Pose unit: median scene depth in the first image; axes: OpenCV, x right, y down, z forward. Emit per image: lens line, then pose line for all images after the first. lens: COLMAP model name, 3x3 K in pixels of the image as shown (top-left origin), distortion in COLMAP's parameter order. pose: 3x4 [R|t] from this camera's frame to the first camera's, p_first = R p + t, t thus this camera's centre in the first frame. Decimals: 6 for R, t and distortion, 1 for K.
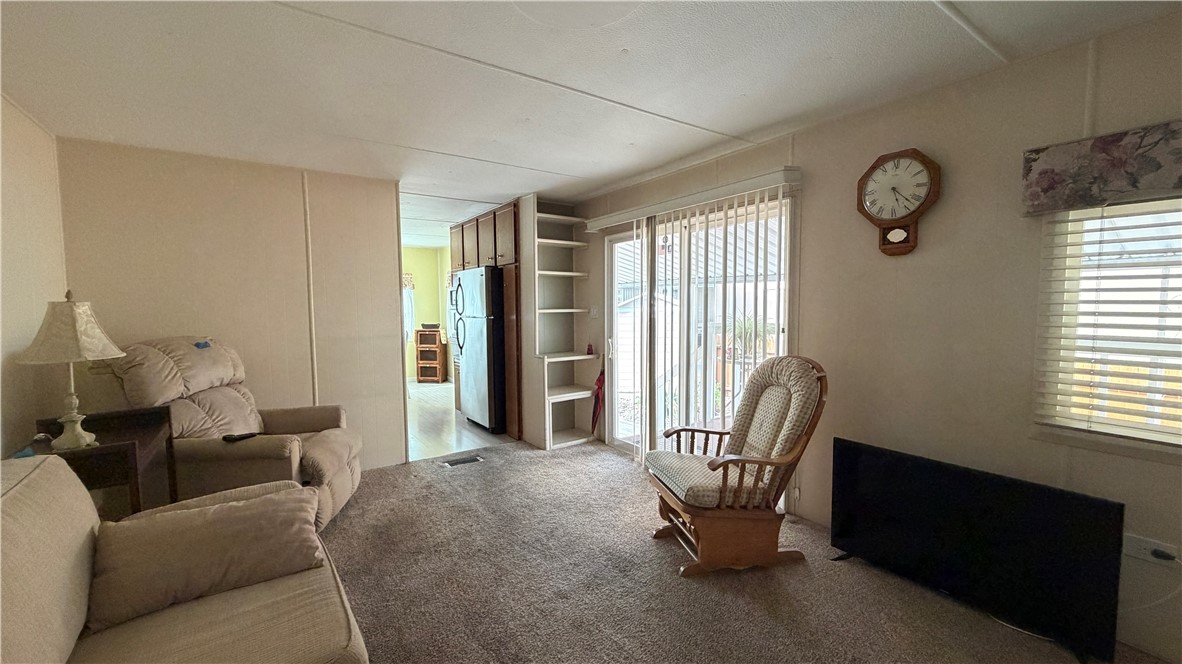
lens RADIAL K [[468.4, 0, 591.0], [0, 468.4, 332.0], [0, 0, 1]] dist [-0.001056, -0.000084]
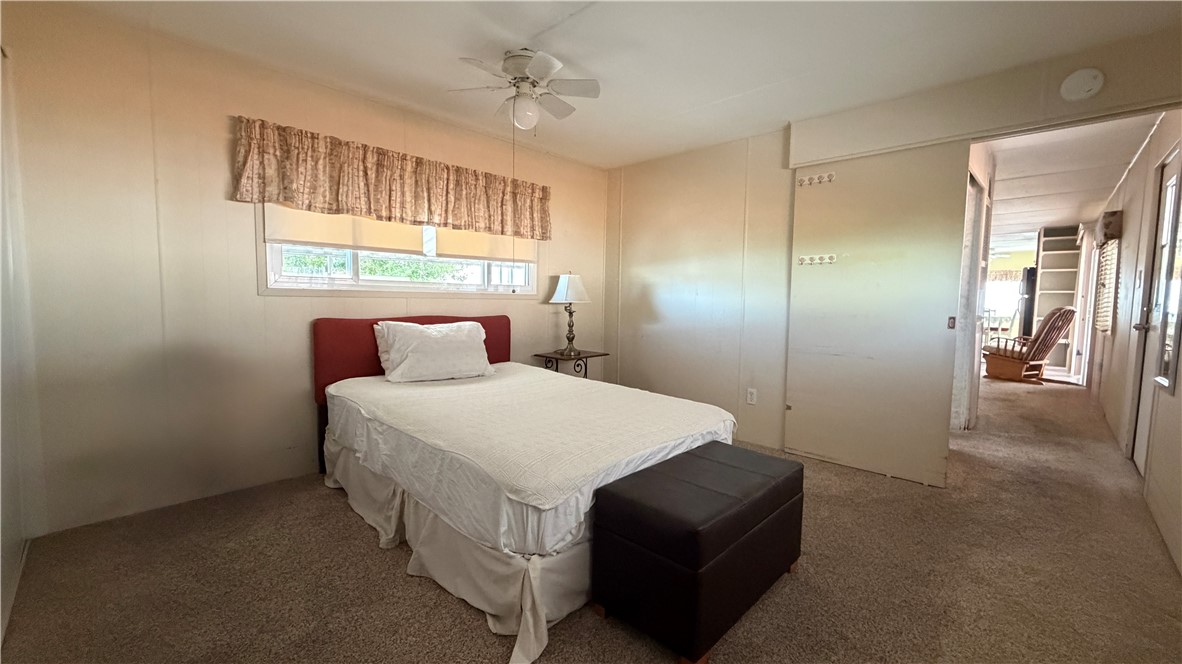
lens RADIAL K [[468.4, 0, 591.0], [0, 468.4, 332.0], [0, 0, 1]] dist [-0.001056, -0.000084]
pose [[0.191217, 0.073963, -0.978757, 2.098447], [-0.066402, 0.995847, 0.062282, 0.176422], [0.979299, 0.053082, 0.195335, -1.617640]]
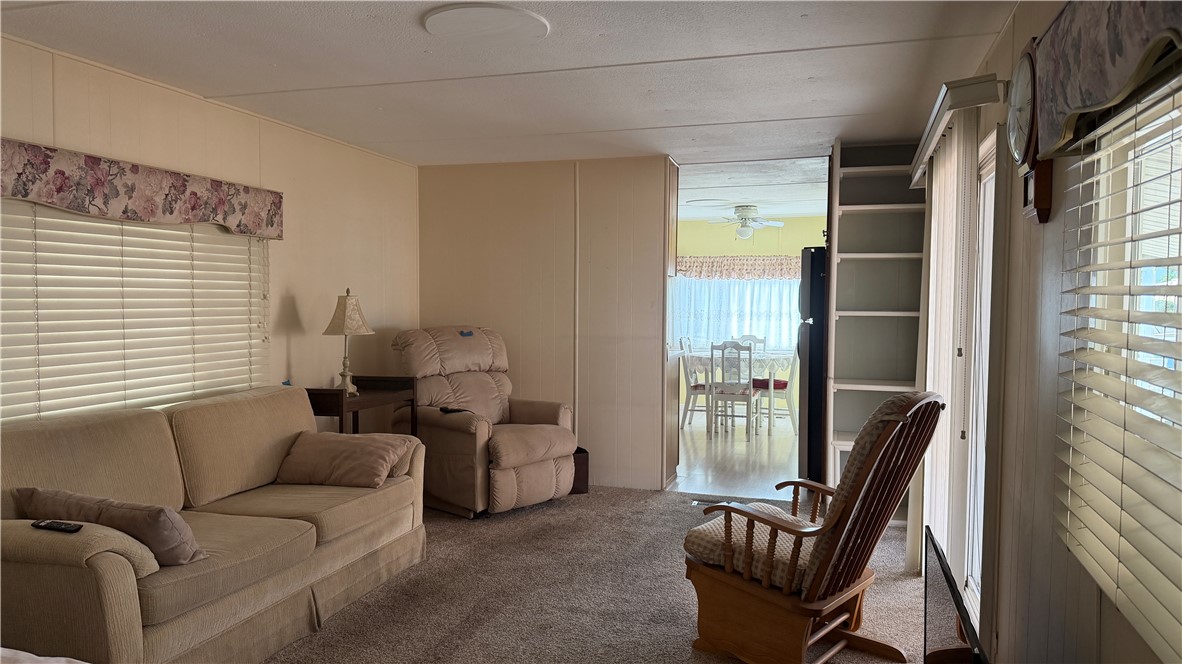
lens RADIAL K [[821.5, 0, 591.0], [0, 821.5, 332.0], [0, 0, 1]] dist [0.092351, 0.000118]
pose [[0.619761, 0.041458, -0.783695, 0.959919], [-0.055092, 0.998438, 0.009250, -0.011338], [0.782855, 0.037443, 0.621077, -0.025661]]
